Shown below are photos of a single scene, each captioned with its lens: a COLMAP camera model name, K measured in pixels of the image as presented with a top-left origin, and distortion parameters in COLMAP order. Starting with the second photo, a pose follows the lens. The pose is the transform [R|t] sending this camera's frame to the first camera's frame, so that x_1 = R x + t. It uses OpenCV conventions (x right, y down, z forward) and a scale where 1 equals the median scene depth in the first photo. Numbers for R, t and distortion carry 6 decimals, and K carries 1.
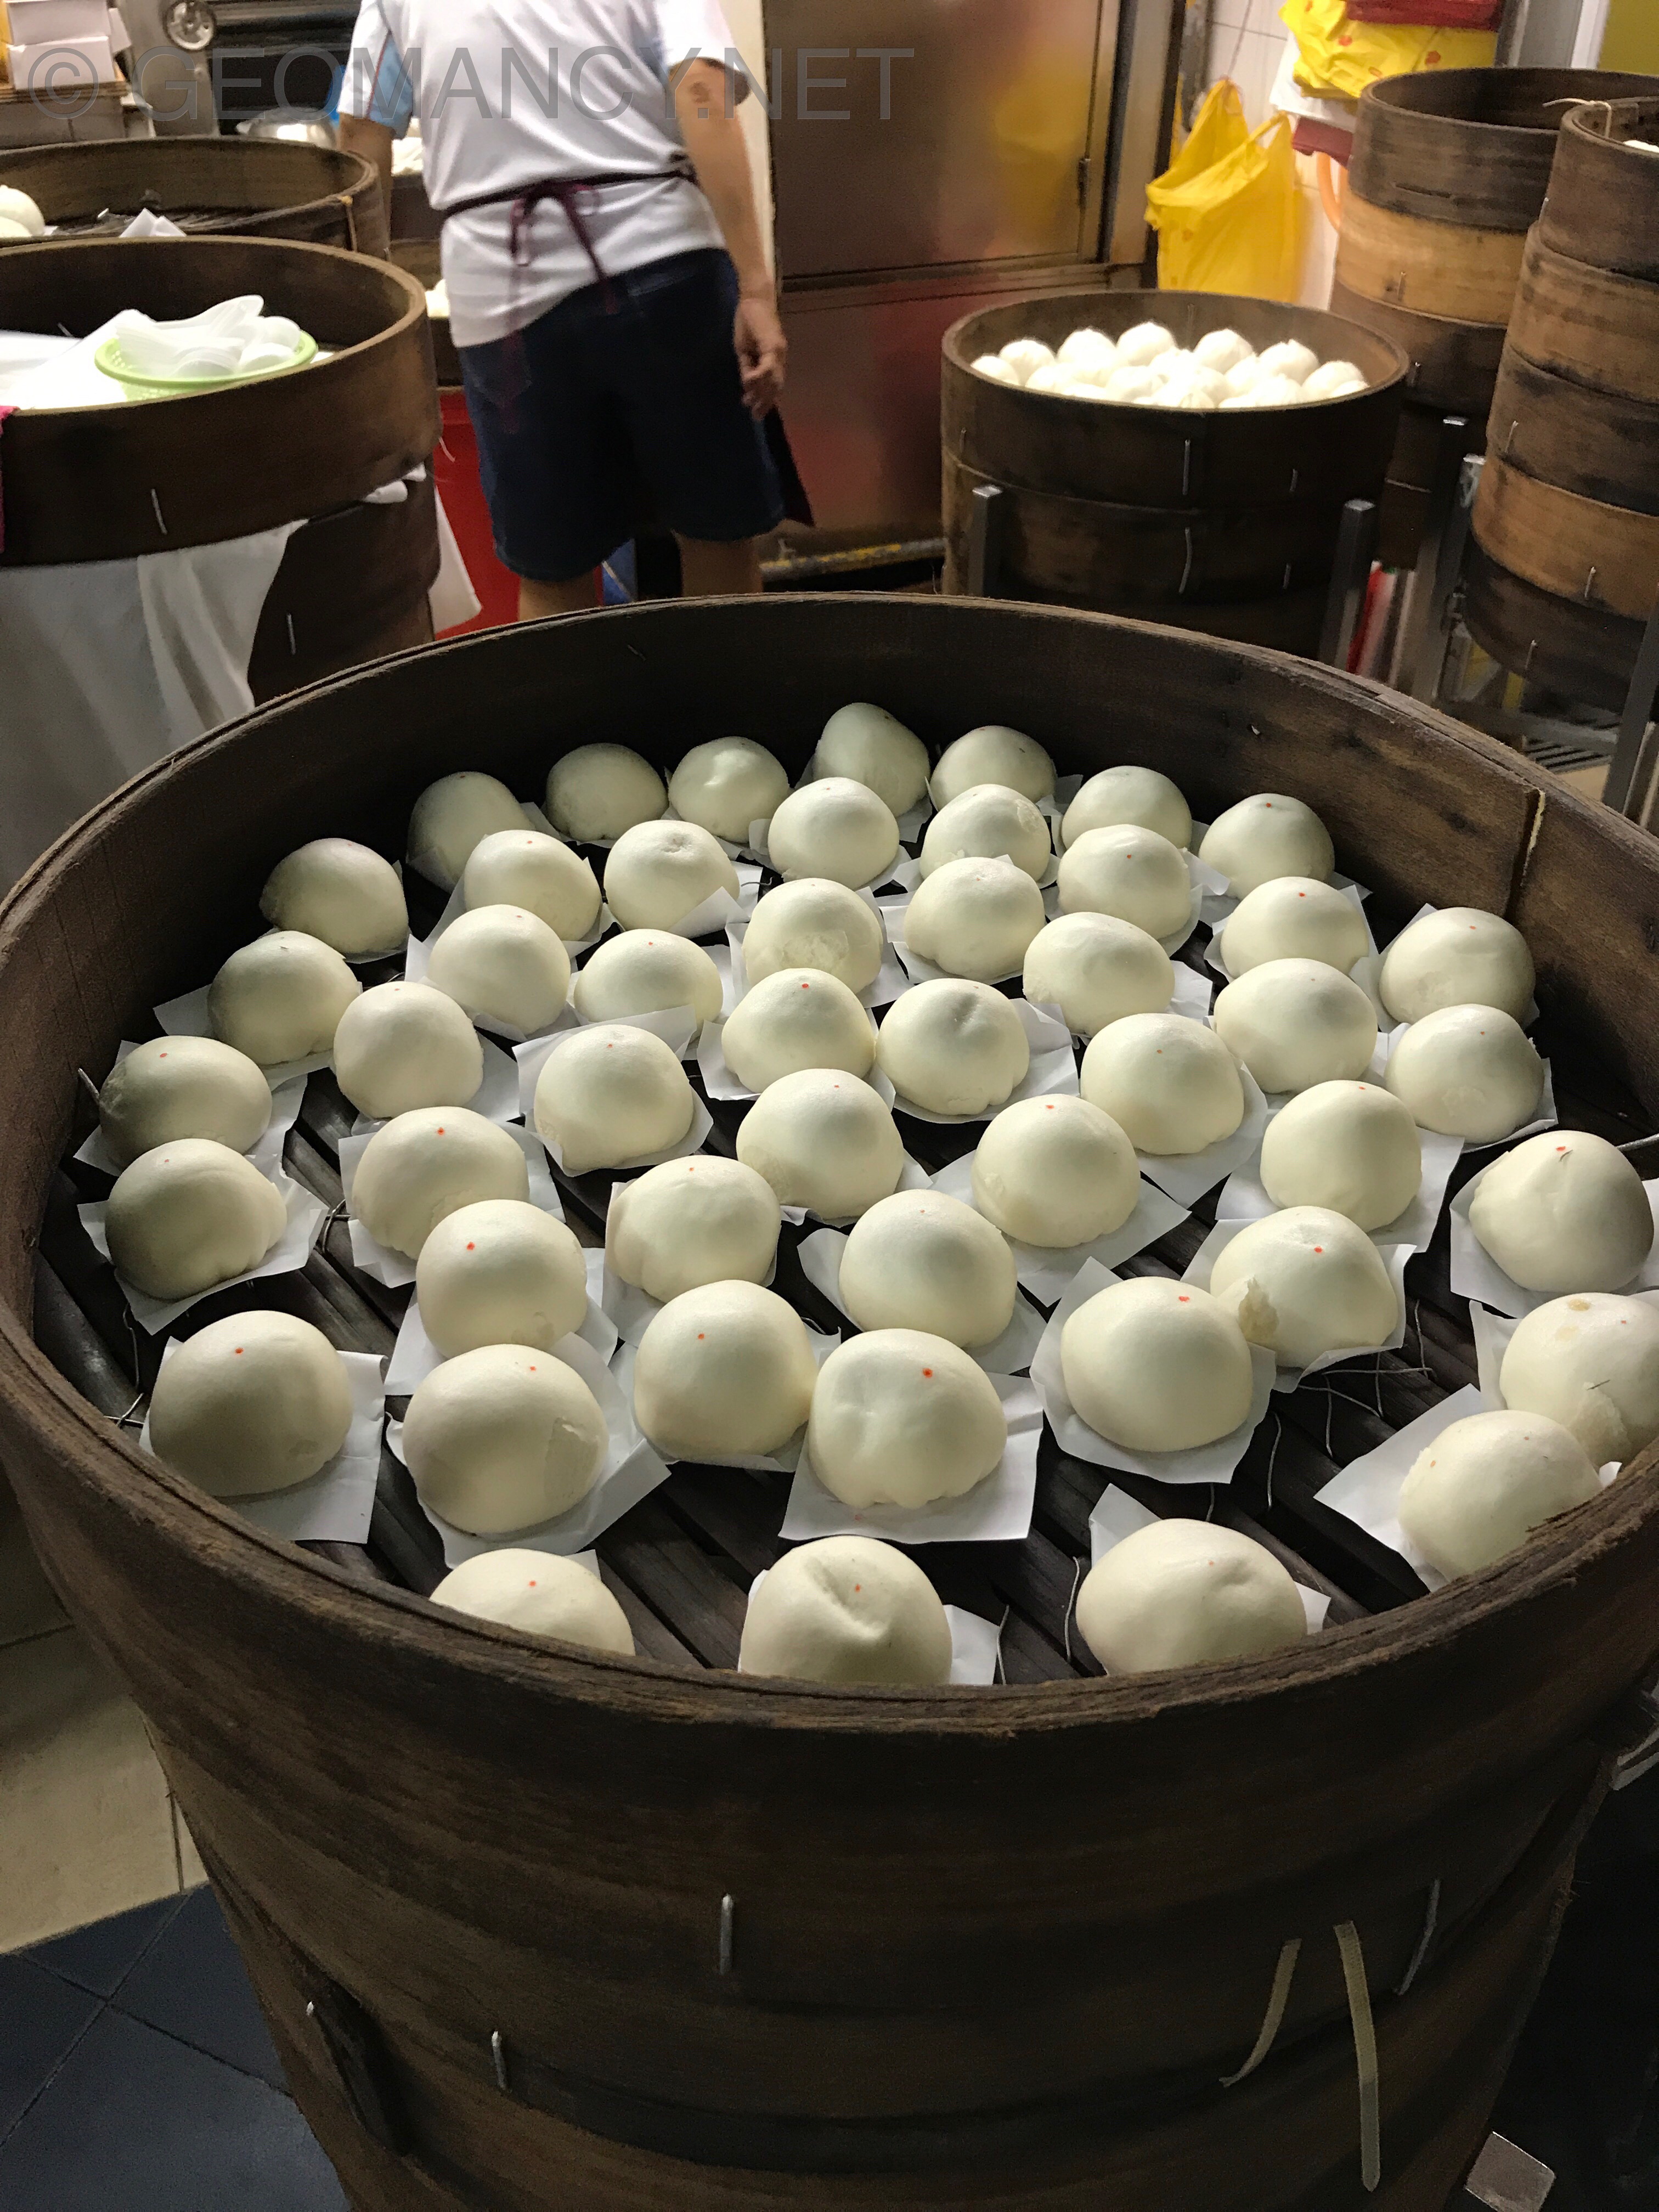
lens RADIAL K [[1829.6, 0, 889.7], [0, 1829.6, 1103.9], [0, 0, 1]] dist [0.027914, -0.014615]
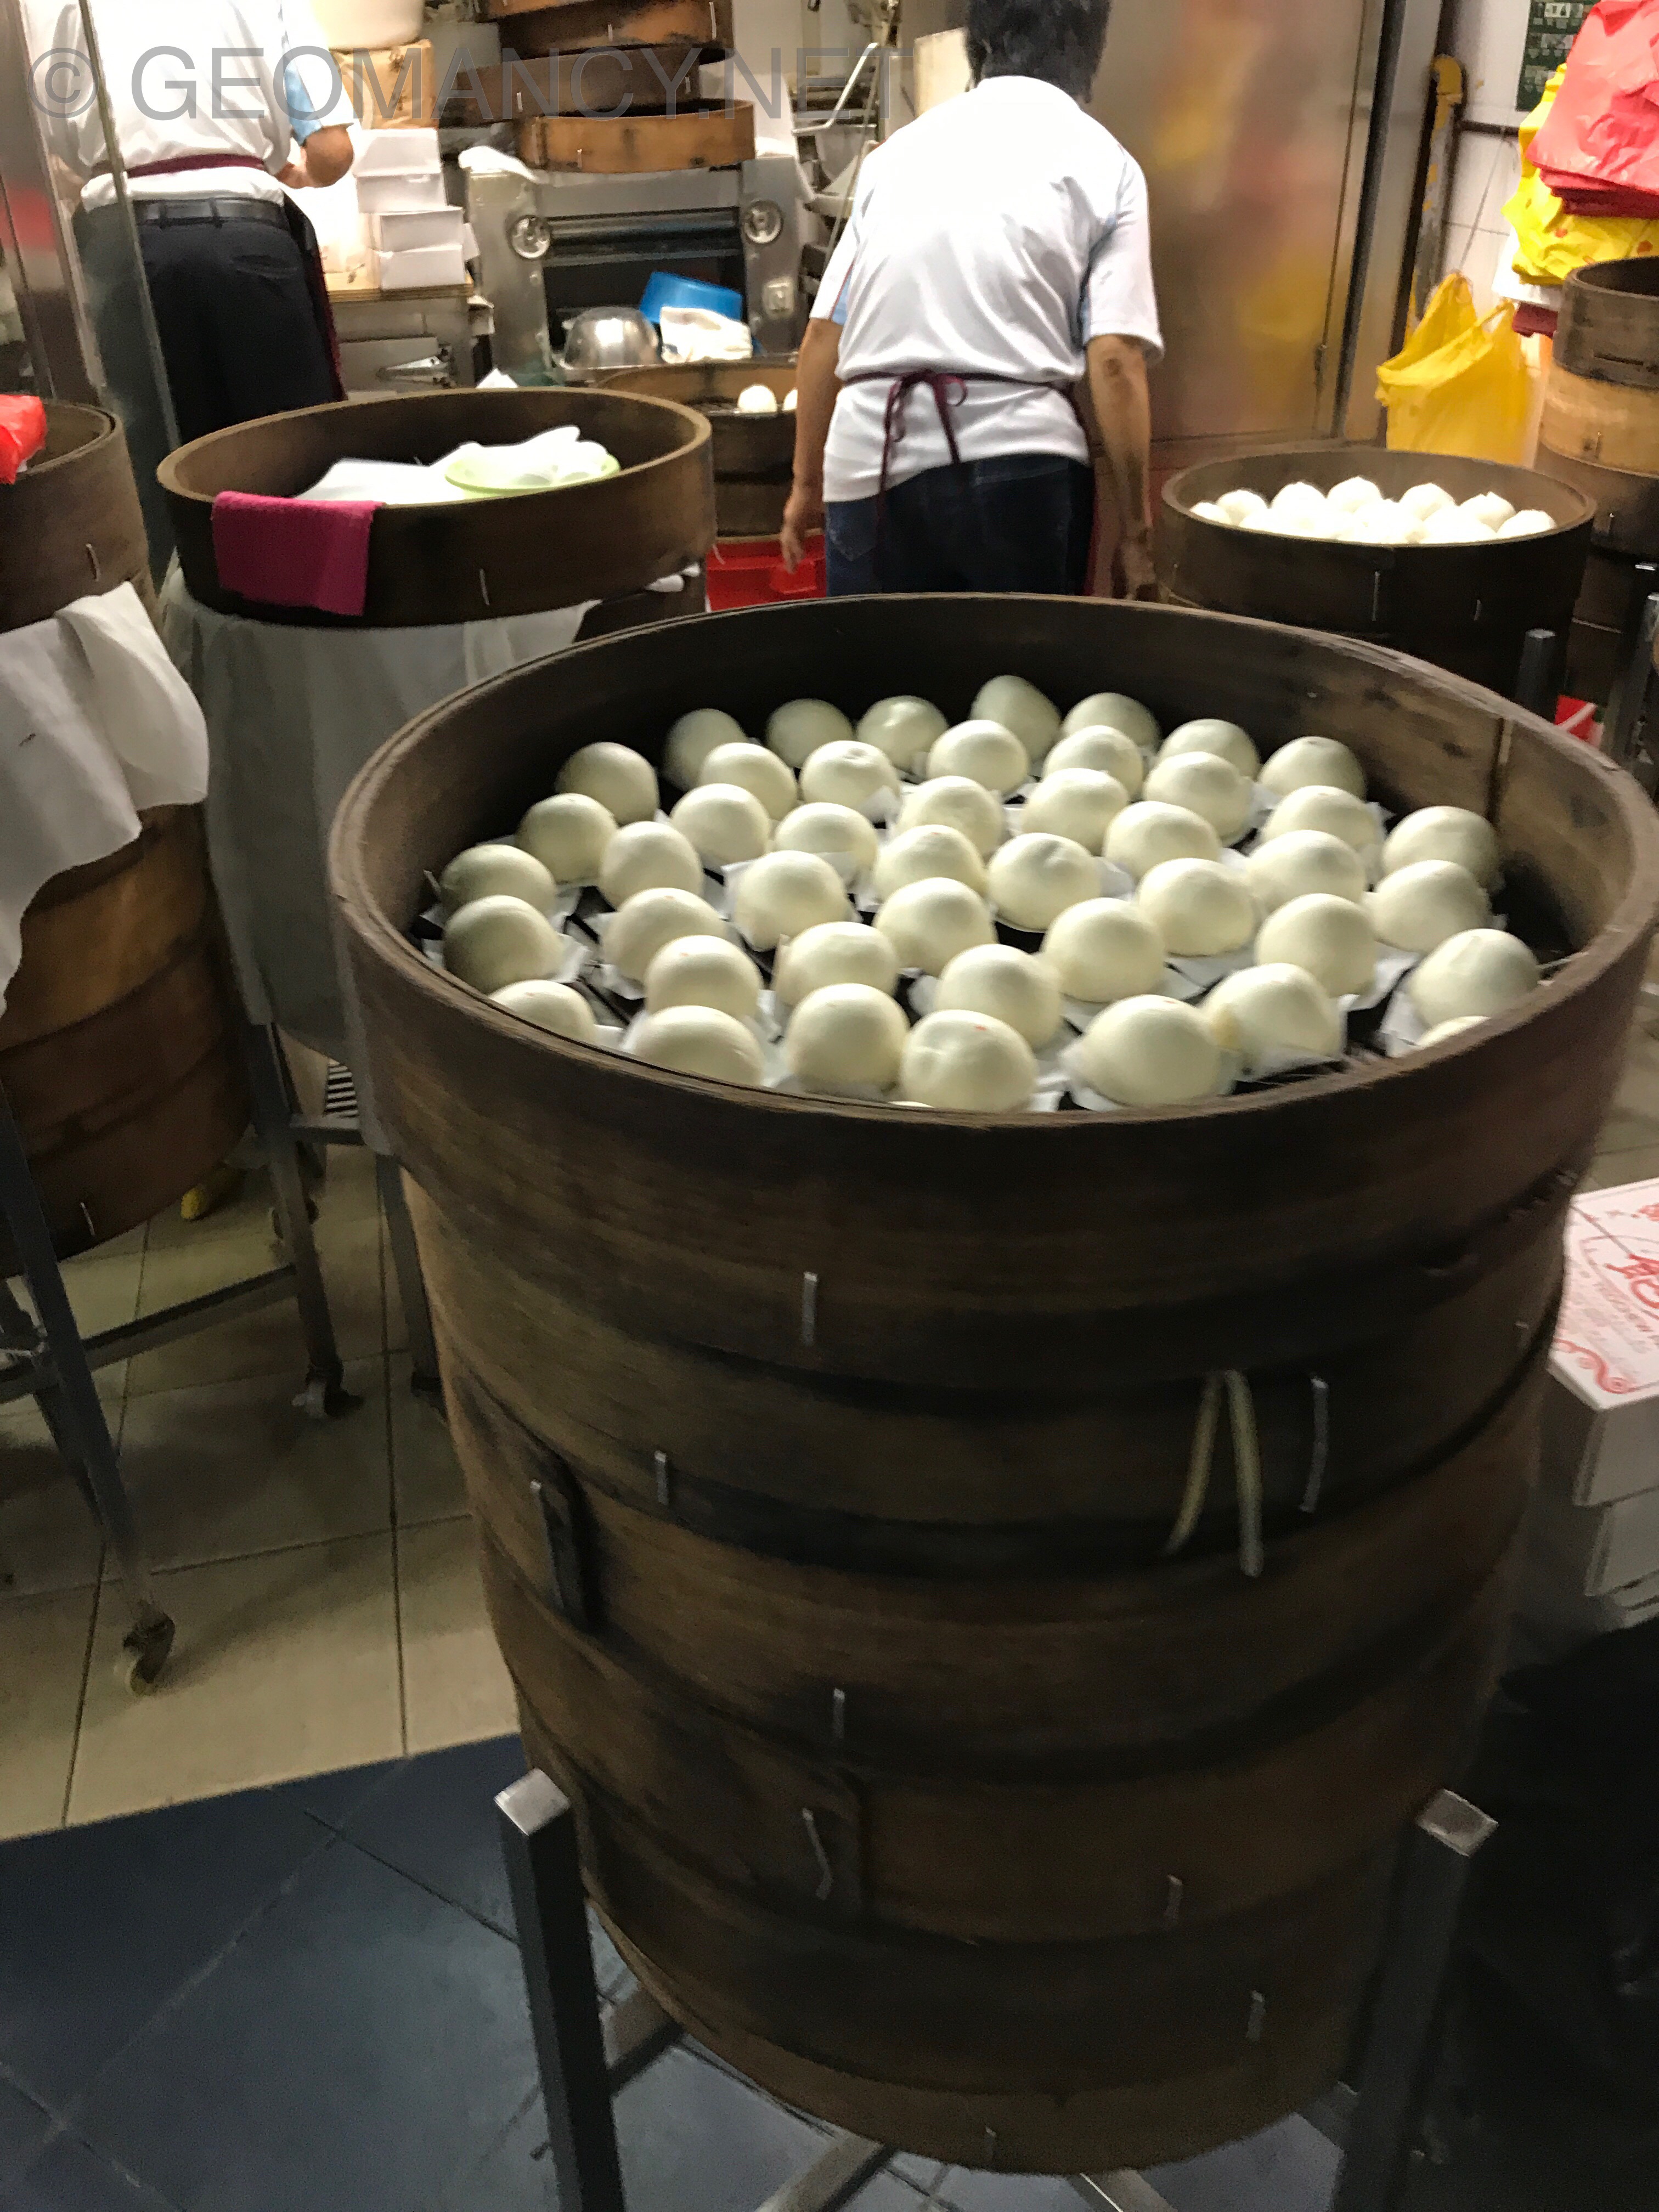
lens RADIAL K [[1829.6, 0, 889.7], [0, 1829.6, 1103.9], [0, 0, 1]] dist [0.027914, -0.014615]
pose [[0.990535, 0.050148, -0.127772, 0.085752], [-0.061786, 0.994131, -0.088807, 0.214188], [0.122569, 0.095861, 0.987820, -0.278104]]
